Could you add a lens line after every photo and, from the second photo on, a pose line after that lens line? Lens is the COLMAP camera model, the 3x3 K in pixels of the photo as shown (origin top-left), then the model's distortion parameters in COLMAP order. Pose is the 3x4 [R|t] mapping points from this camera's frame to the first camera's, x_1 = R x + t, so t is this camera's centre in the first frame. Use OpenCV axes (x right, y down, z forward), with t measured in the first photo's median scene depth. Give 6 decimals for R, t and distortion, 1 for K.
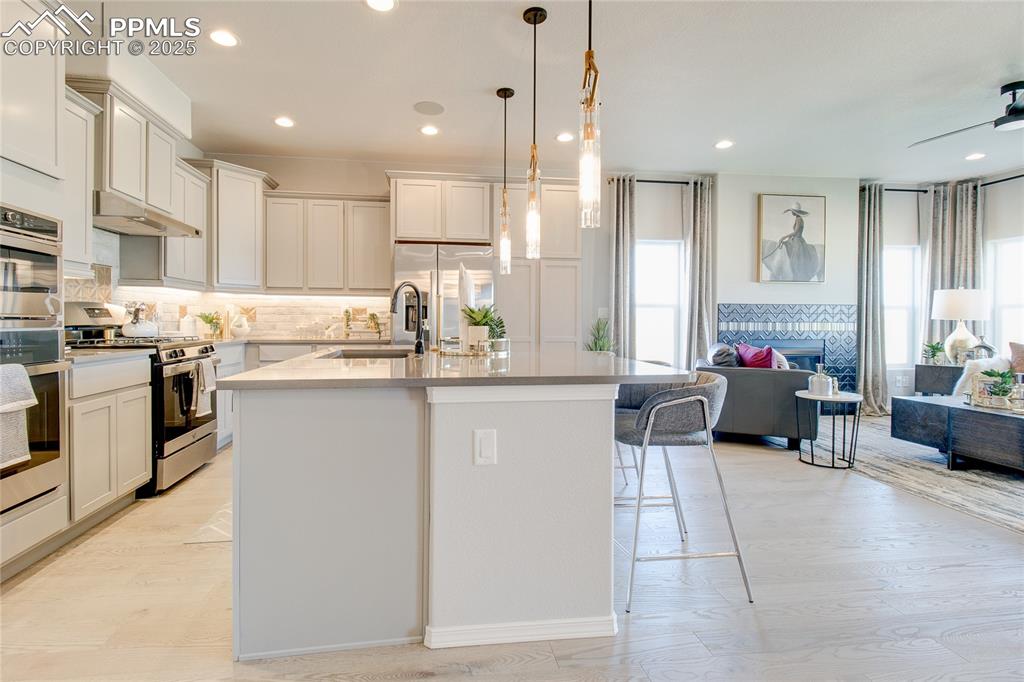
lens RADIAL K [[480.9, 0, 484.2], [0, 480.9, 328.3], [0, 0, 1]] dist [0.016099, -0.008625]
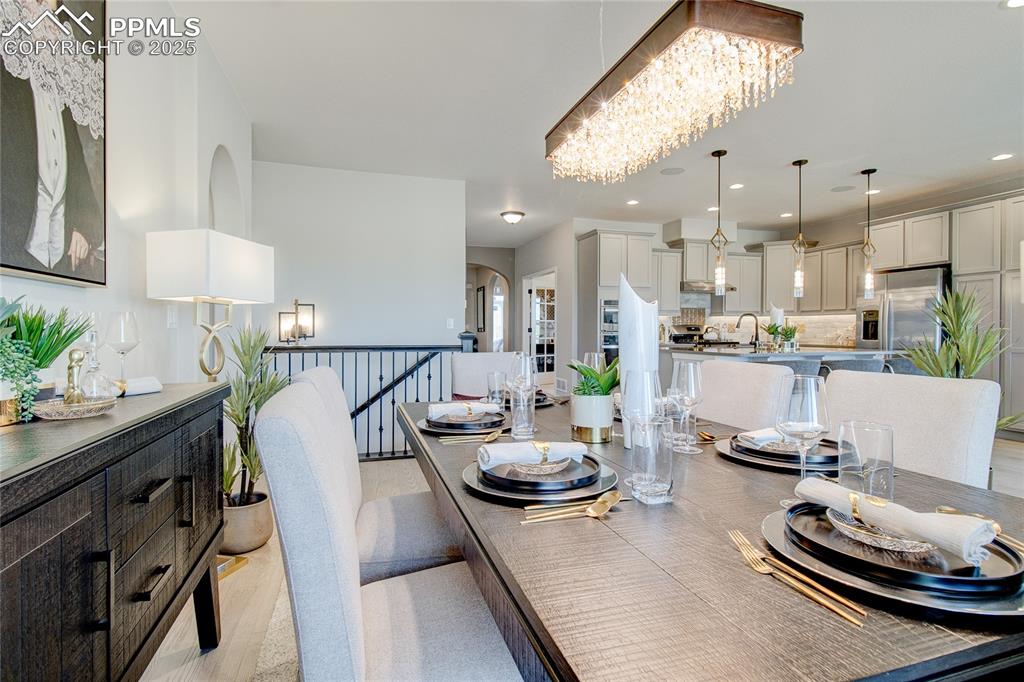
lens RADIAL K [[480.9, 0, 478.3], [0, 480.9, 335.5], [0, 0, 1]] dist [0.016099, -0.008625]
pose [[0.111790, 0.005684, -0.993716, 1.187756], [-0.017803, 0.999835, 0.003716, 0.008479], [0.993572, 0.017276, 0.111872, -0.259150]]
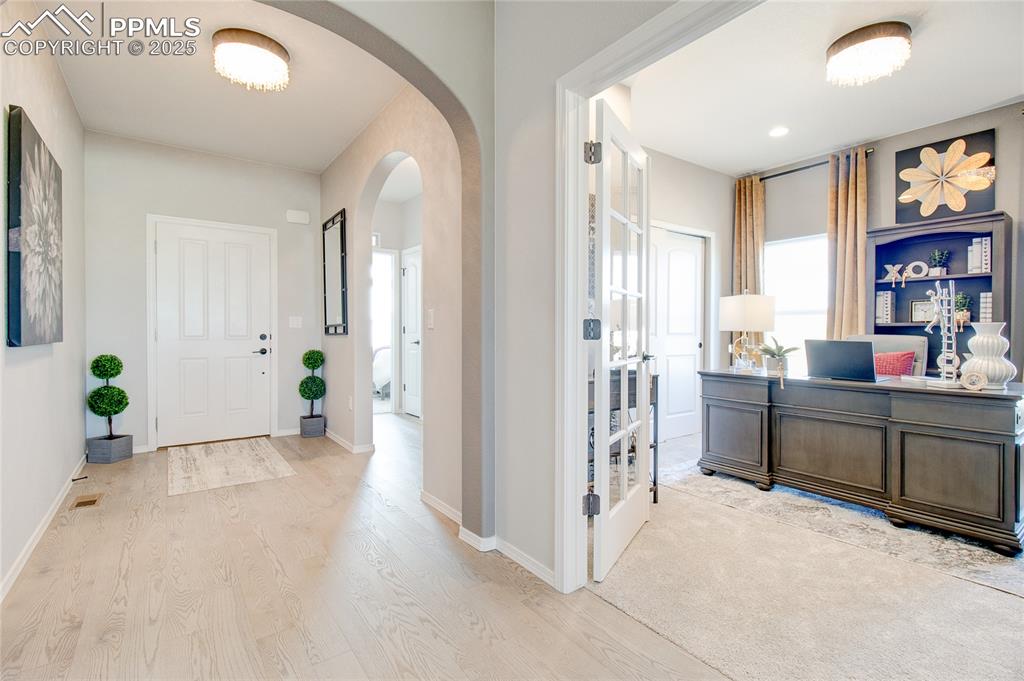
lens RADIAL K [[480.9, 0, 511.0], [0, 480.9, 332.6], [0, 0, 1]] dist [0.016099, -0.008625]
pose [[0.477576, -0.003135, -0.878585, -0.831366], [-0.011323, 0.999889, -0.009723, -0.005918], [0.878517, 0.014591, 0.477488, -0.060375]]
